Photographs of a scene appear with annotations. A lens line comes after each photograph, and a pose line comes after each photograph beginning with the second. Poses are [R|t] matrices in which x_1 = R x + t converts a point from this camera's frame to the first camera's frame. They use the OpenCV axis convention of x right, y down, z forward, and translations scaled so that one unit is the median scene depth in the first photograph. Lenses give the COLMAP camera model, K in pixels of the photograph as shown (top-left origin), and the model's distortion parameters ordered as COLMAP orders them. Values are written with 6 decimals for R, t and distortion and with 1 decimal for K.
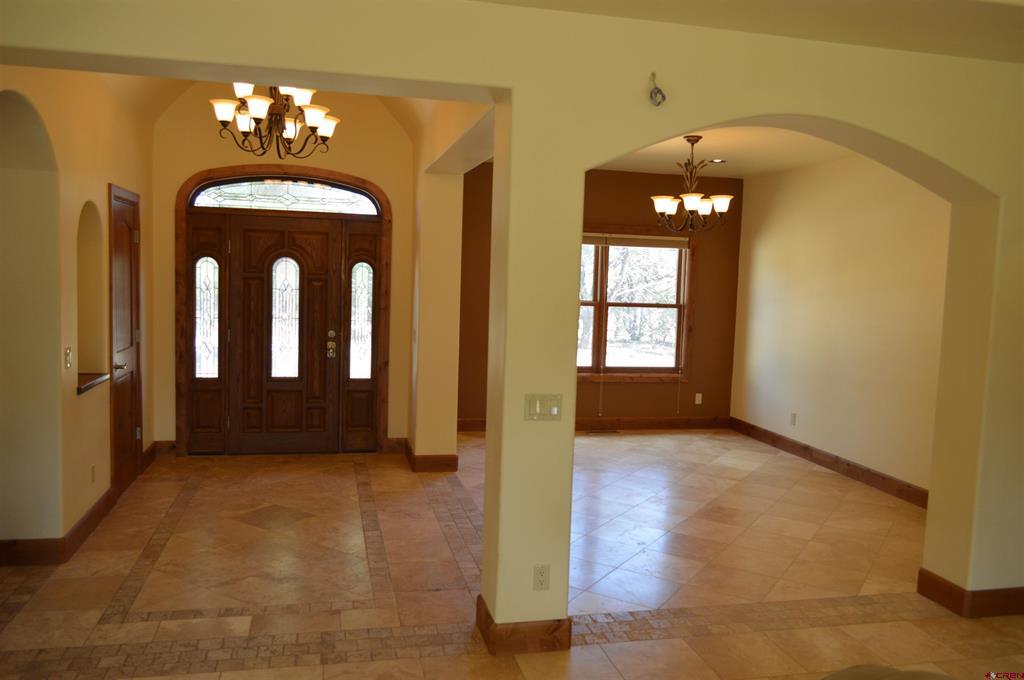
lens RADIAL K [[827.3, 0, 511.3], [0, 827.3, 336.8], [0, 0, 1]] dist [-0.006221, -0.007667]
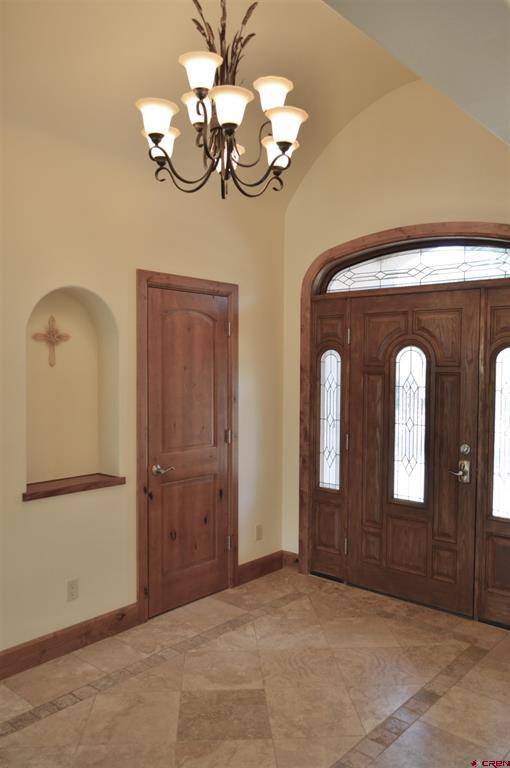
lens RADIAL K [[620.5, 0, 255.8], [0, 620.5, 385.4], [0, 0, 1]] dist [-0.006221, -0.007667]
pose [[0.583066, -0.002570, -0.812421, 0.114748], [-0.052869, 0.997755, -0.041100, -0.027733], [0.810703, 0.066916, 0.581621, 0.552850]]
